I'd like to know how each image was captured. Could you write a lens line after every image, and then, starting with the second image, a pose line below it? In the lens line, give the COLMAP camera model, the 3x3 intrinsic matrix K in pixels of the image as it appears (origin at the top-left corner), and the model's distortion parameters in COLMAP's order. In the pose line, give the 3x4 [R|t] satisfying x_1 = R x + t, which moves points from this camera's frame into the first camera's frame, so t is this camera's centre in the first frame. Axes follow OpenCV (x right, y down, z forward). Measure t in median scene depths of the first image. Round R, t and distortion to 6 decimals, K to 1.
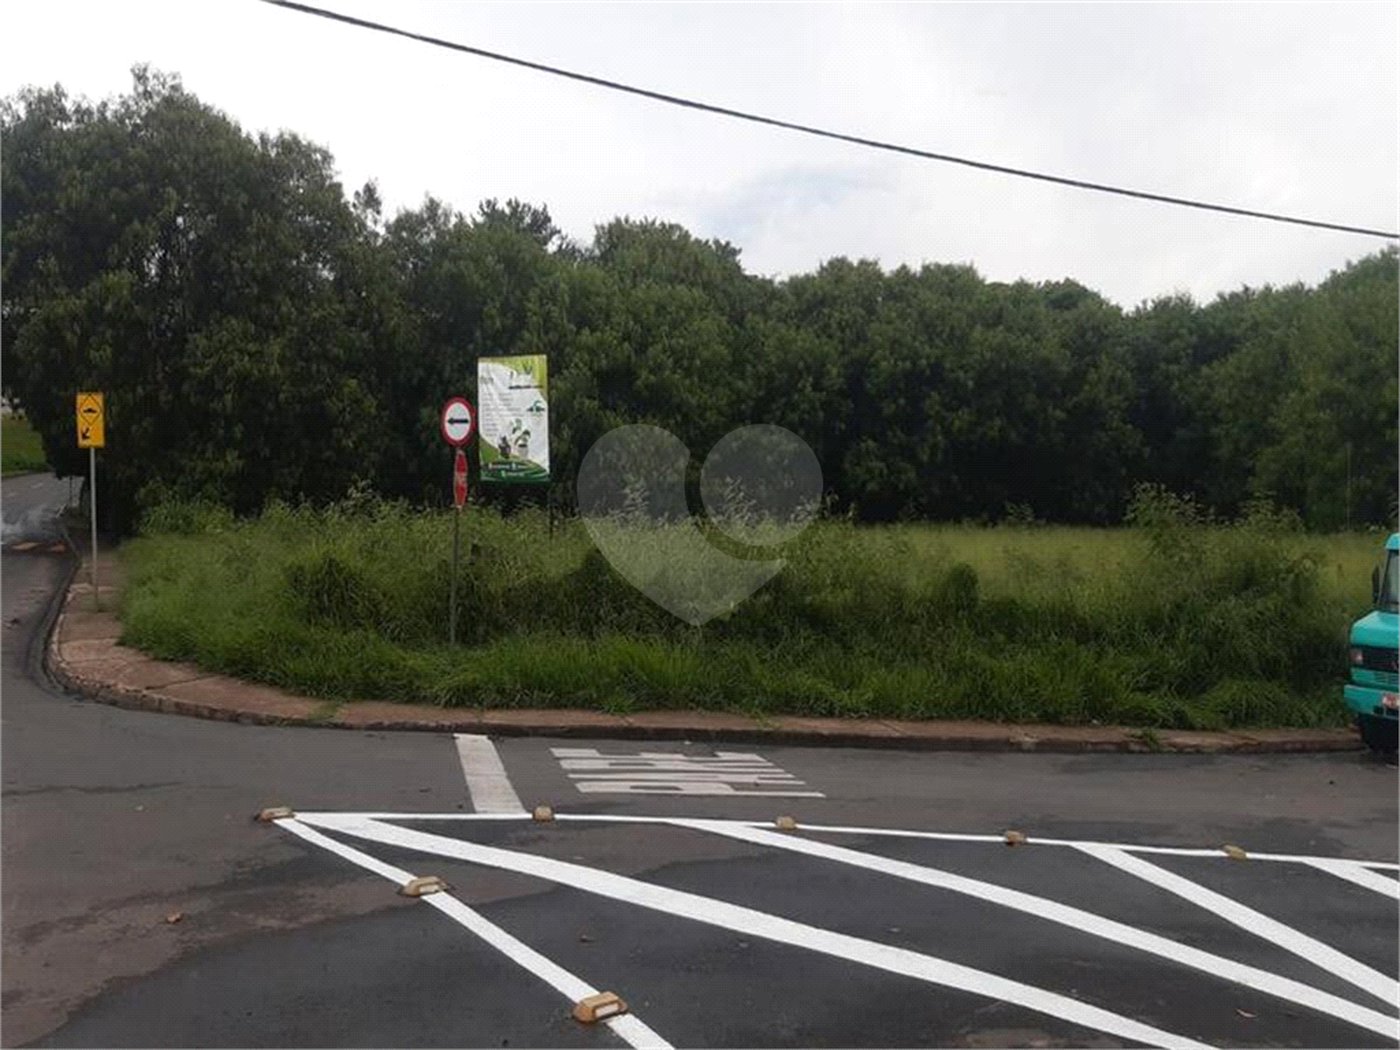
lens RADIAL K [[1050.4, 0, 696.0], [0, 1050.4, 508.9], [0, 0, 1]] dist [0.087865, -0.163763]
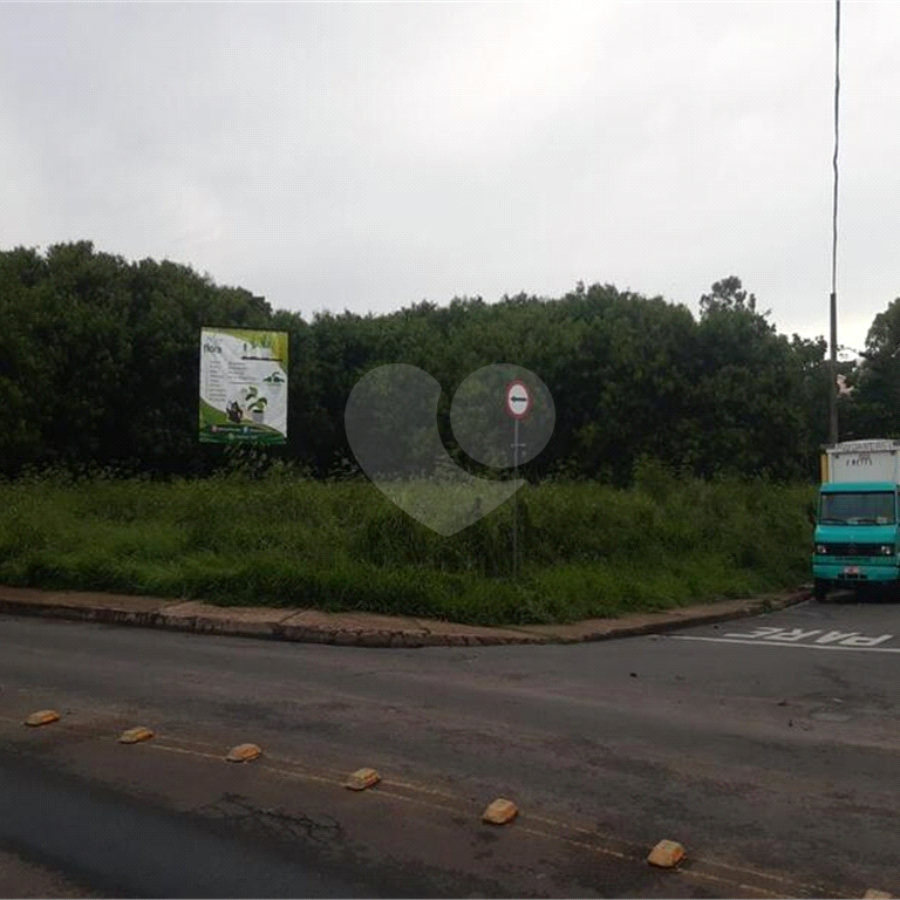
lens RADIAL K [[887.0, 0, 450.0], [0, 887.0, 450.0], [0, 0, 1]] dist [0.074843, -0.001791]
pose [[0.748357, 0.017072, 0.663076, -0.632146], [-0.002107, 0.999725, -0.023362, 0.001760], [-0.663293, 0.016086, 0.748187, 0.166134]]
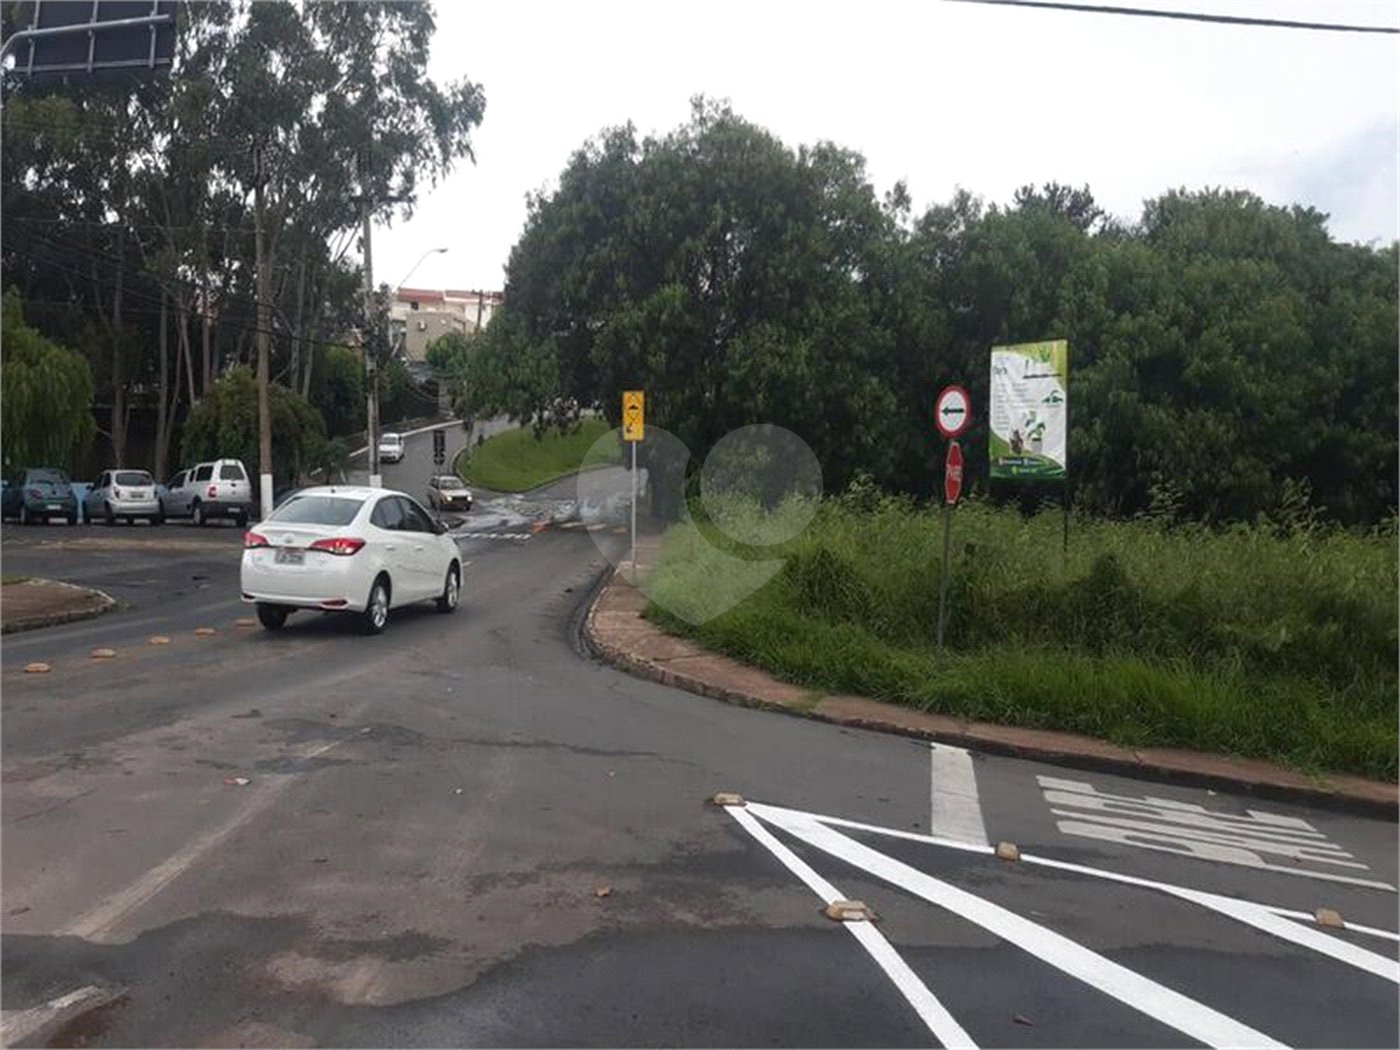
lens RADIAL K [[1060.5, 0, 696.5], [0, 1060.5, 504.5], [0, 0, 1]] dist [0.085882, -0.174295]
pose [[0.882900, 0.031639, -0.468494, 0.012377], [-0.033742, 0.999423, 0.003907, 0.002939], [0.468347, 0.012358, 0.883458, 0.035570]]
